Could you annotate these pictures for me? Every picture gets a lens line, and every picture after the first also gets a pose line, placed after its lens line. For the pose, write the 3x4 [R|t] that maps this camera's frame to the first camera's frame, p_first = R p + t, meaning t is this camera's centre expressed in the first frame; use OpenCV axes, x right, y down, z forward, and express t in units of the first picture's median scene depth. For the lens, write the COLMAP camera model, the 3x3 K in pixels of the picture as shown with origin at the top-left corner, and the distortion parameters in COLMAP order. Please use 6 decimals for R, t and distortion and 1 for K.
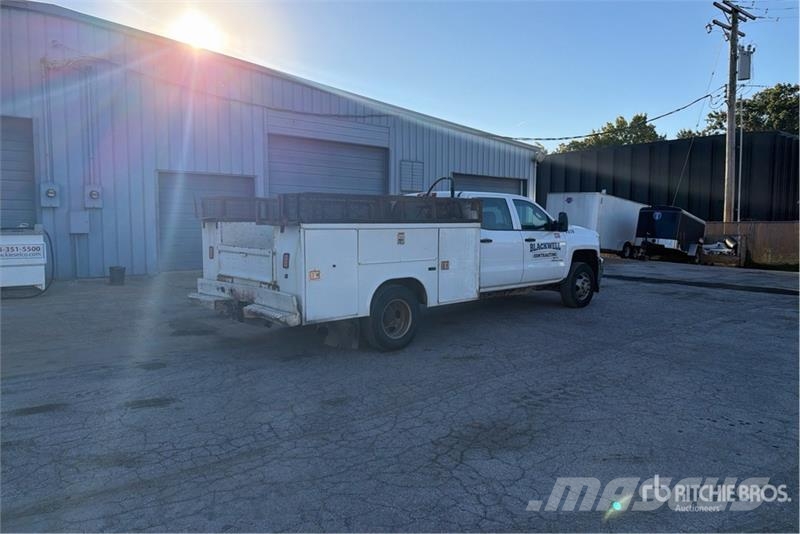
lens RADIAL K [[561.8, 0, 404.9], [0, 561.8, 263.1], [0, 0, 1]] dist [0.055000, -0.076051]
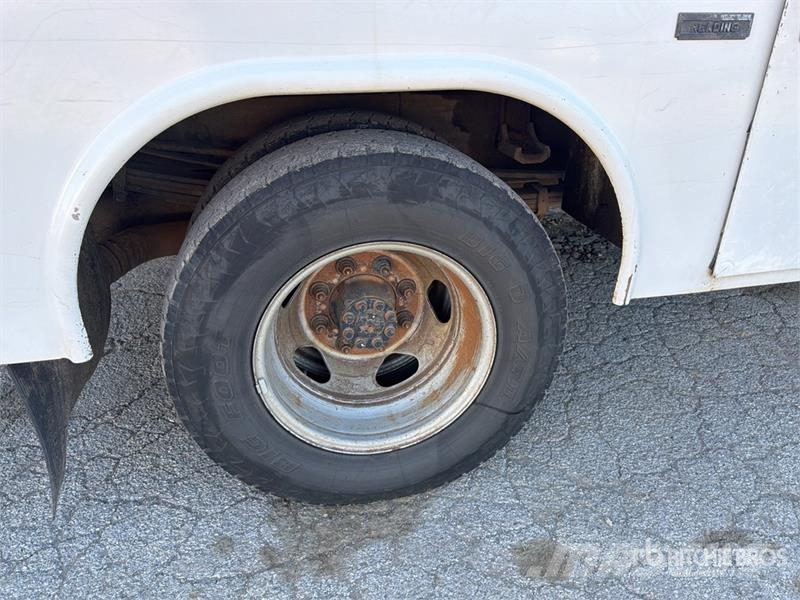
lens RADIAL K [[564.3, 0, 408.6], [0, 564.3, 301.1], [0, 0, 1]] dist [0.032843, -0.041922]
pose [[0.860421, 0.235017, -0.452154, 0.062134], [-0.039843, 0.915609, 0.400090, 0.018434], [0.508024, -0.326230, 0.797173, 0.853284]]
